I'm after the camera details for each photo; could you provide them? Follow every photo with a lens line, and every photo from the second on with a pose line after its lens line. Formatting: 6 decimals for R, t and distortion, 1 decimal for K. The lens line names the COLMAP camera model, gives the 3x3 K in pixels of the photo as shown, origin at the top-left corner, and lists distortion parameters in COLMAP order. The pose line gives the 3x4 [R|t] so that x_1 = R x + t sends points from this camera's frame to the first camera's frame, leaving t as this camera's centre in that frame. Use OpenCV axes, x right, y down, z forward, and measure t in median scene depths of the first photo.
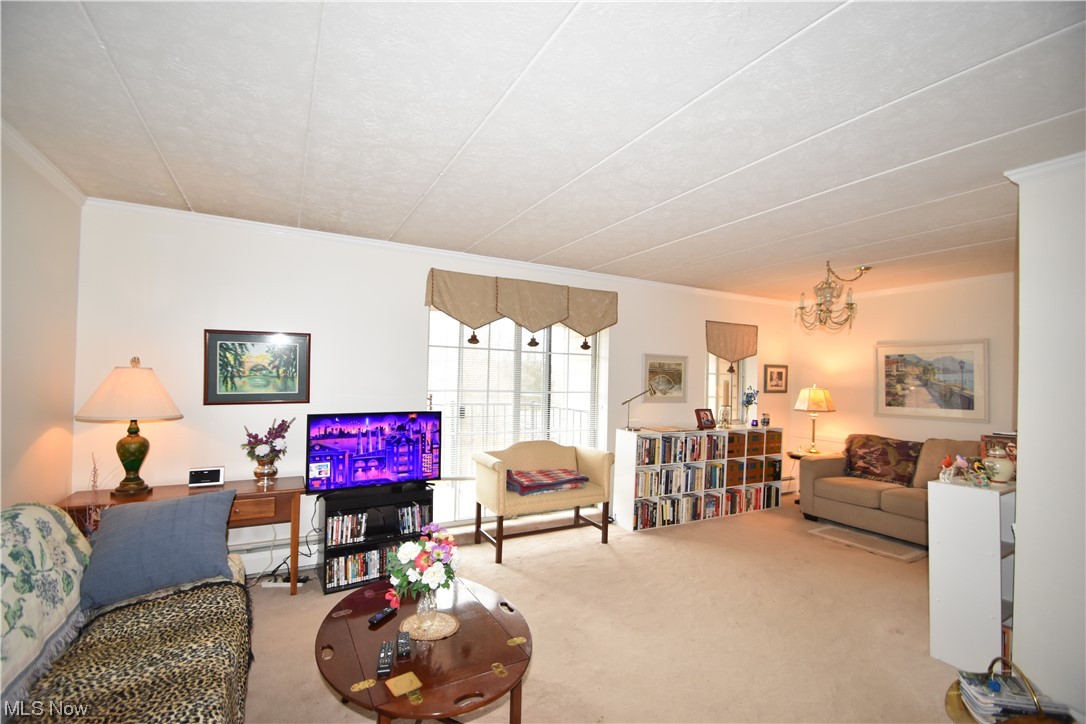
lens RADIAL K [[474.2, 0, 544.2], [0, 474.2, 369.6], [0, 0, 1]] dist [0.001239, 0.000125]
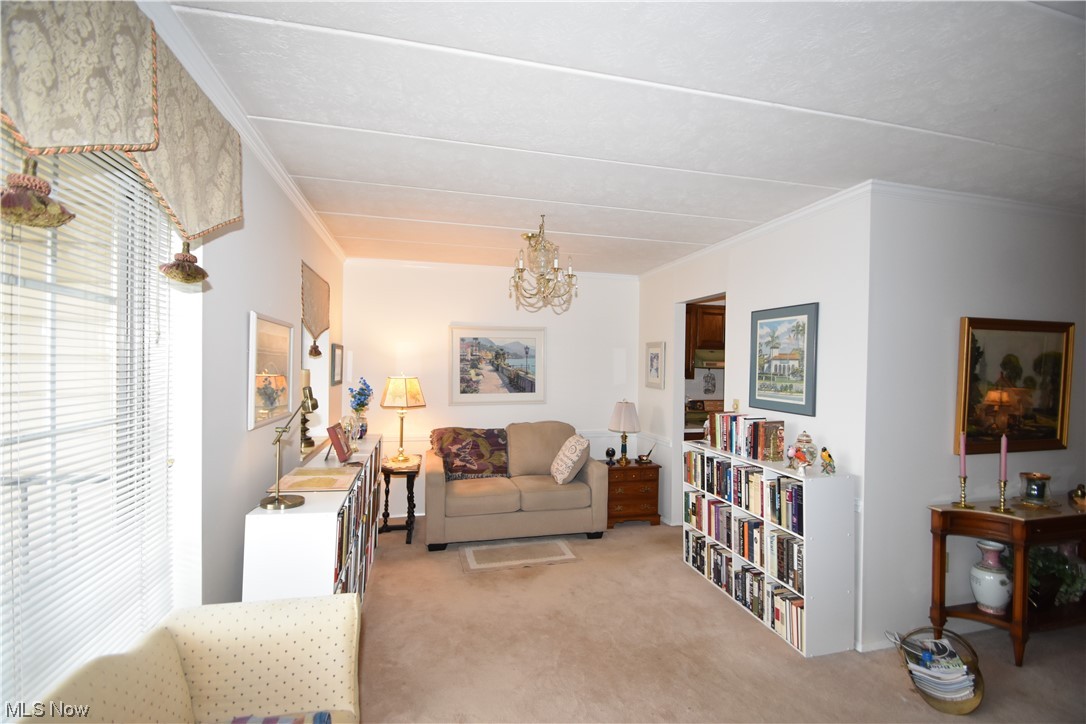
lens RADIAL K [[474.2, 0, 544.2], [0, 474.2, 369.6], [0, 0, 1]] dist [0.001239, 0.000125]
pose [[0.261152, -0.027316, 0.964911, -0.125531], [-0.019104, 0.999258, 0.033458, -0.003287], [-0.965109, -0.027171, 0.260436, 0.650201]]
